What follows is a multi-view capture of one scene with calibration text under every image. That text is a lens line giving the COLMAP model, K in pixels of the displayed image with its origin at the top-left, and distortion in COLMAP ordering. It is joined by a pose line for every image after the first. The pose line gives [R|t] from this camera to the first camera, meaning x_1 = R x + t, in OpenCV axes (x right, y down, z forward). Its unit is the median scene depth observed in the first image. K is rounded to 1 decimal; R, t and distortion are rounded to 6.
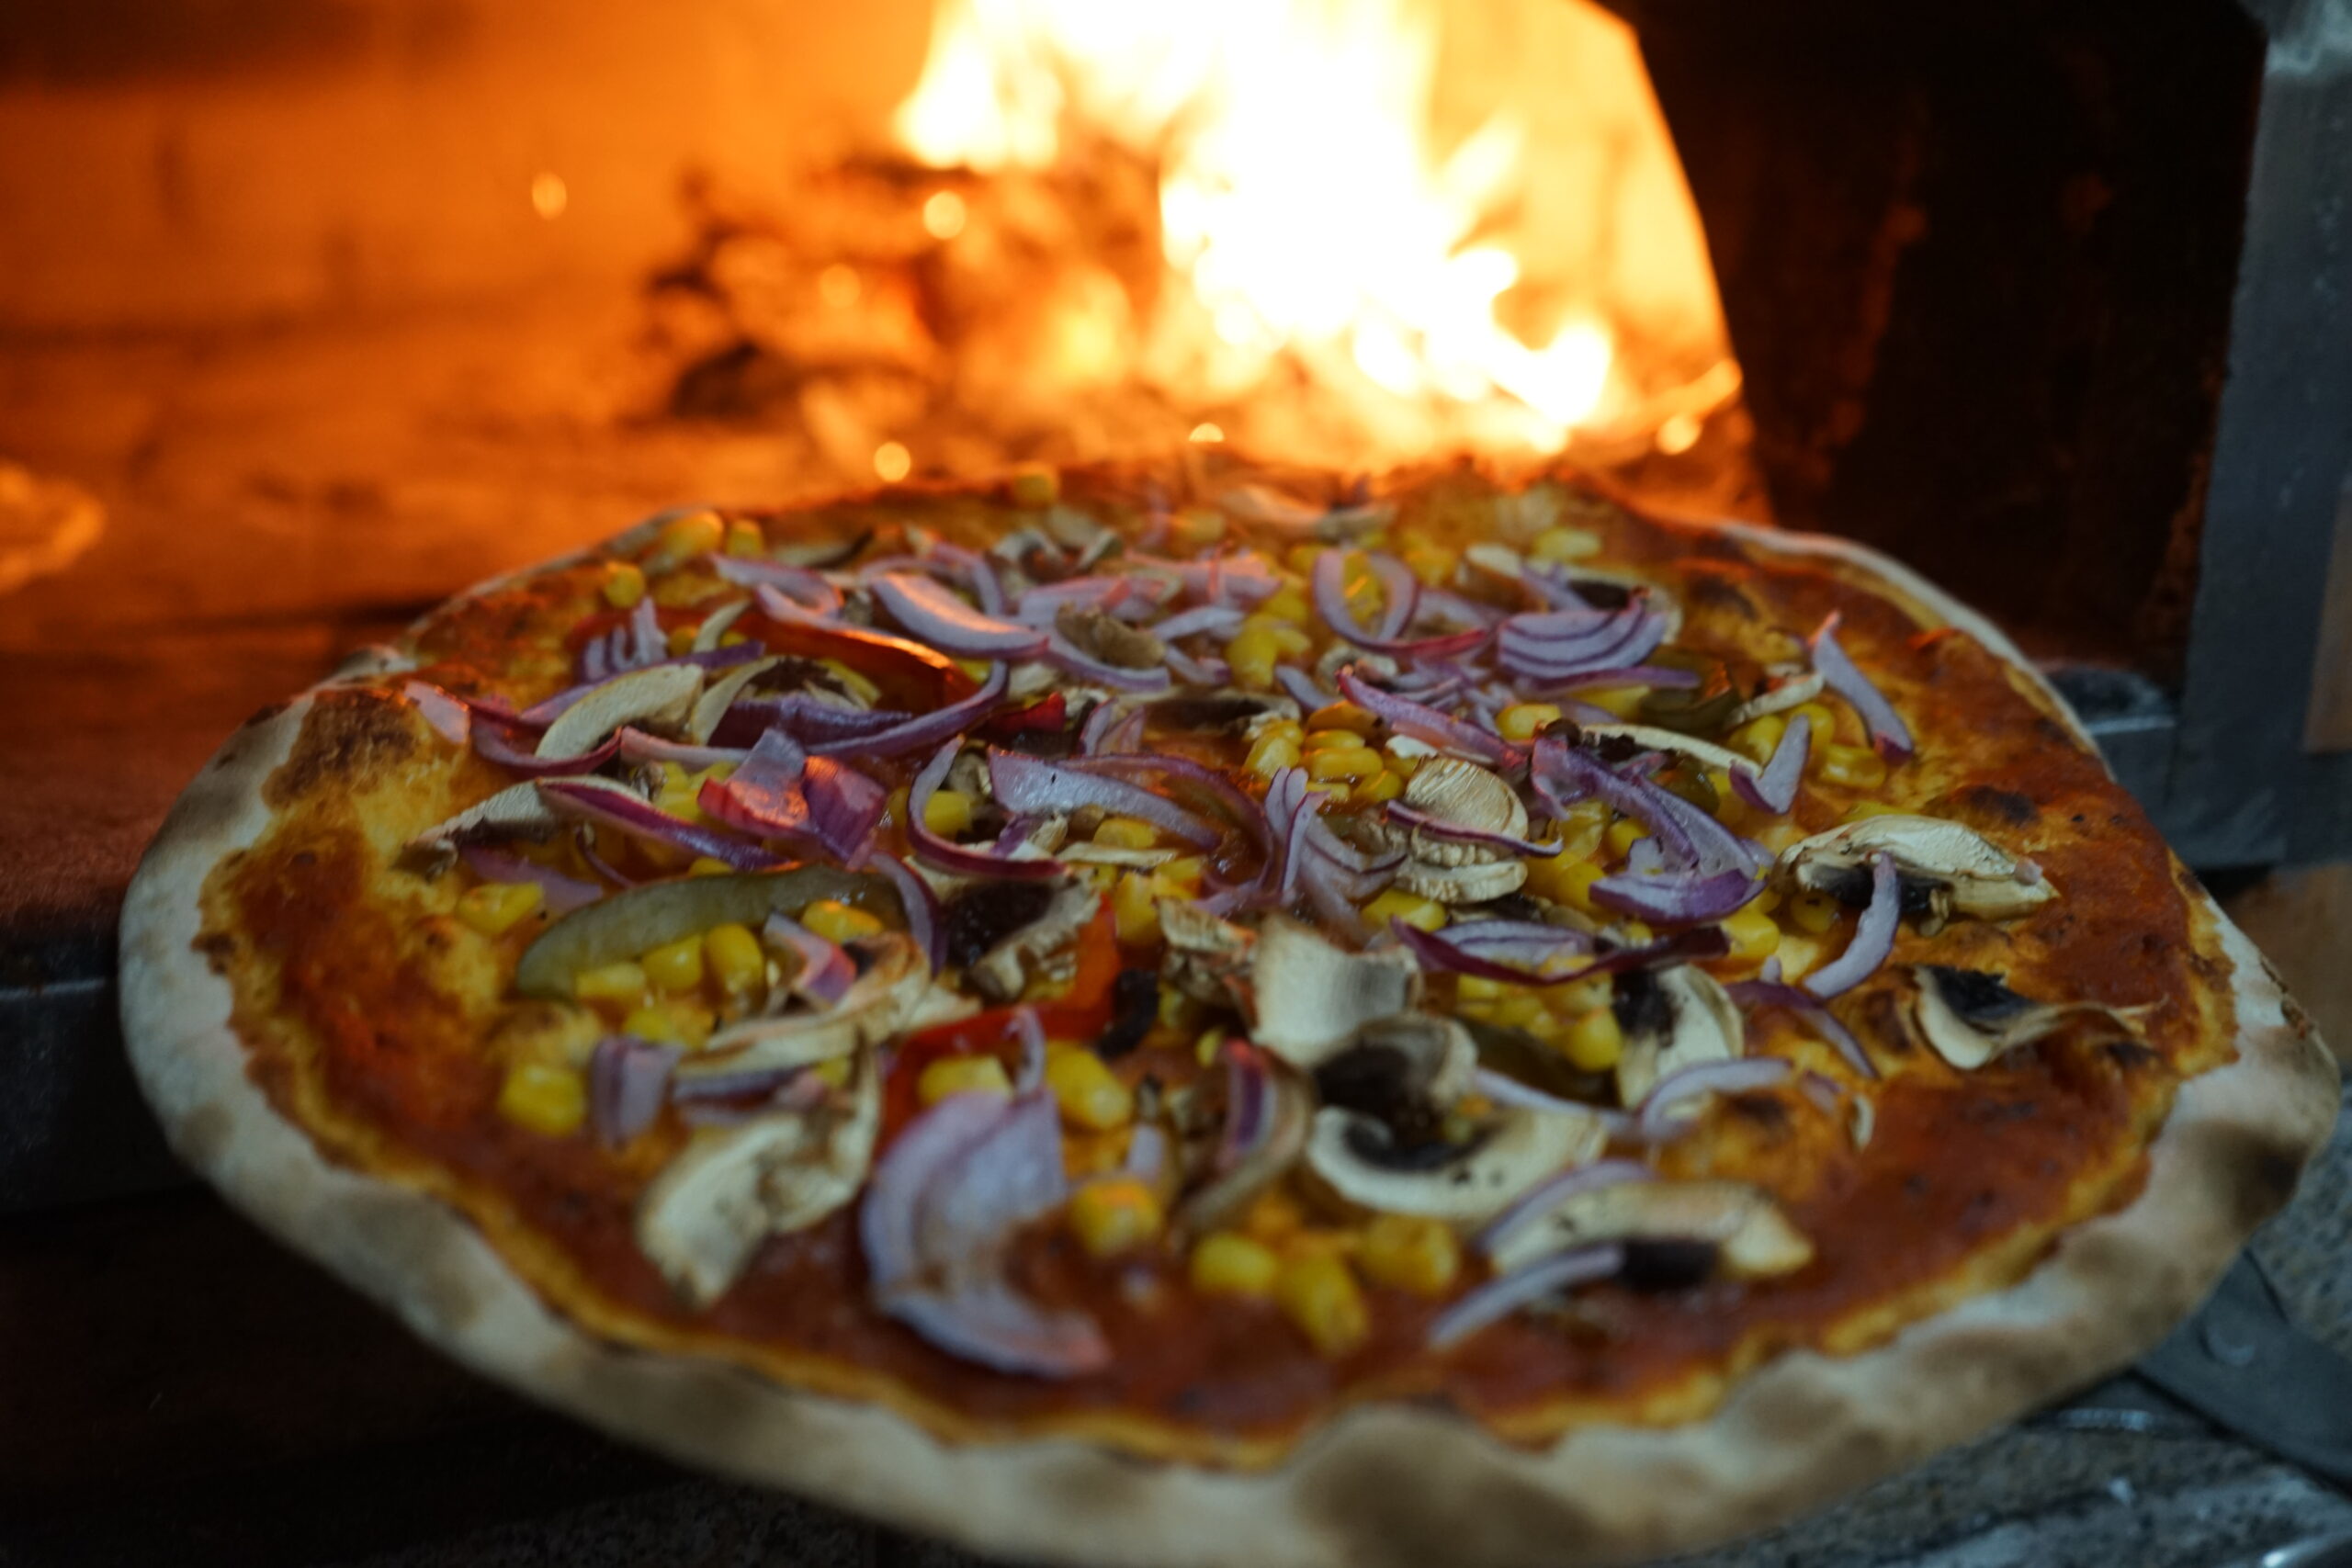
lens RADIAL K [[2283.3, 0, 1172.4], [0, 2283.3, 788.5], [0, 0, 1]] dist [0.038081, 0.000000]
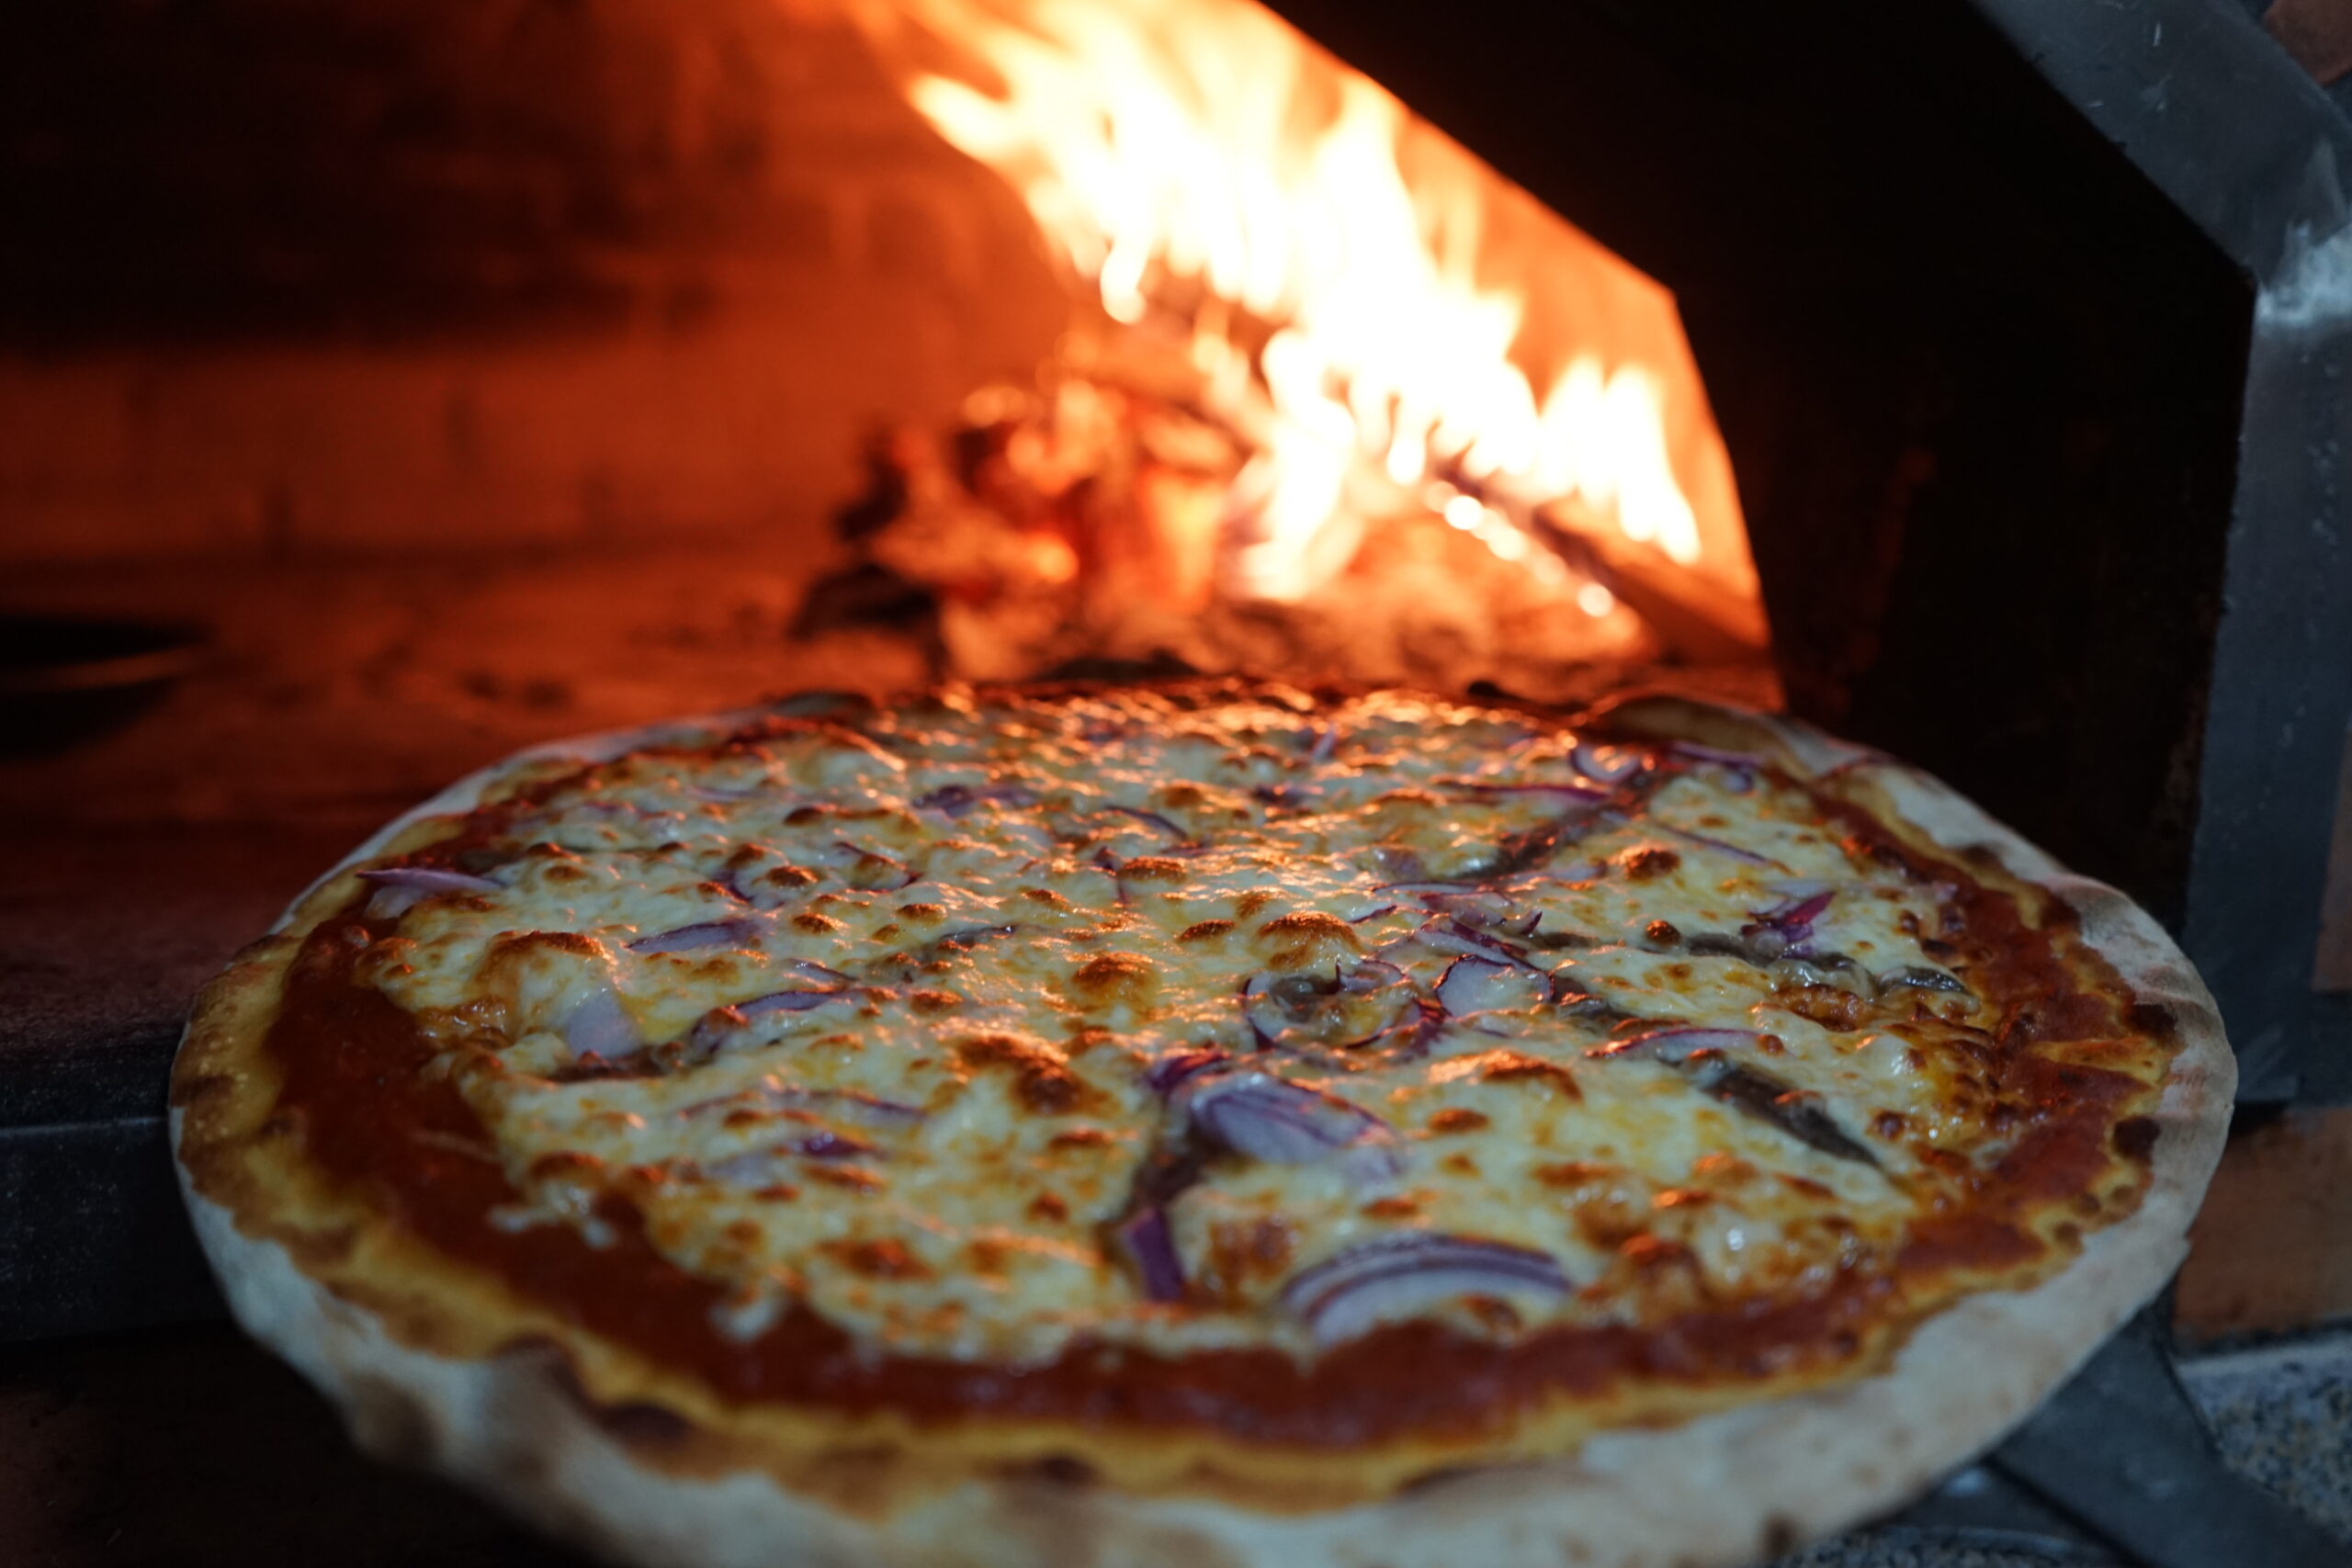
lens RADIAL K [[1979.1, 0, 1179.2], [0, 1979.1, 792.6], [0, 0, 1]] dist [0.027495, -0.009393]
pose [[0.995201, 0.031878, -0.092516, 0.084186], [-0.040229, 0.995142, -0.089860, -0.003942], [0.089202, 0.093151, 0.991648, 0.099266]]
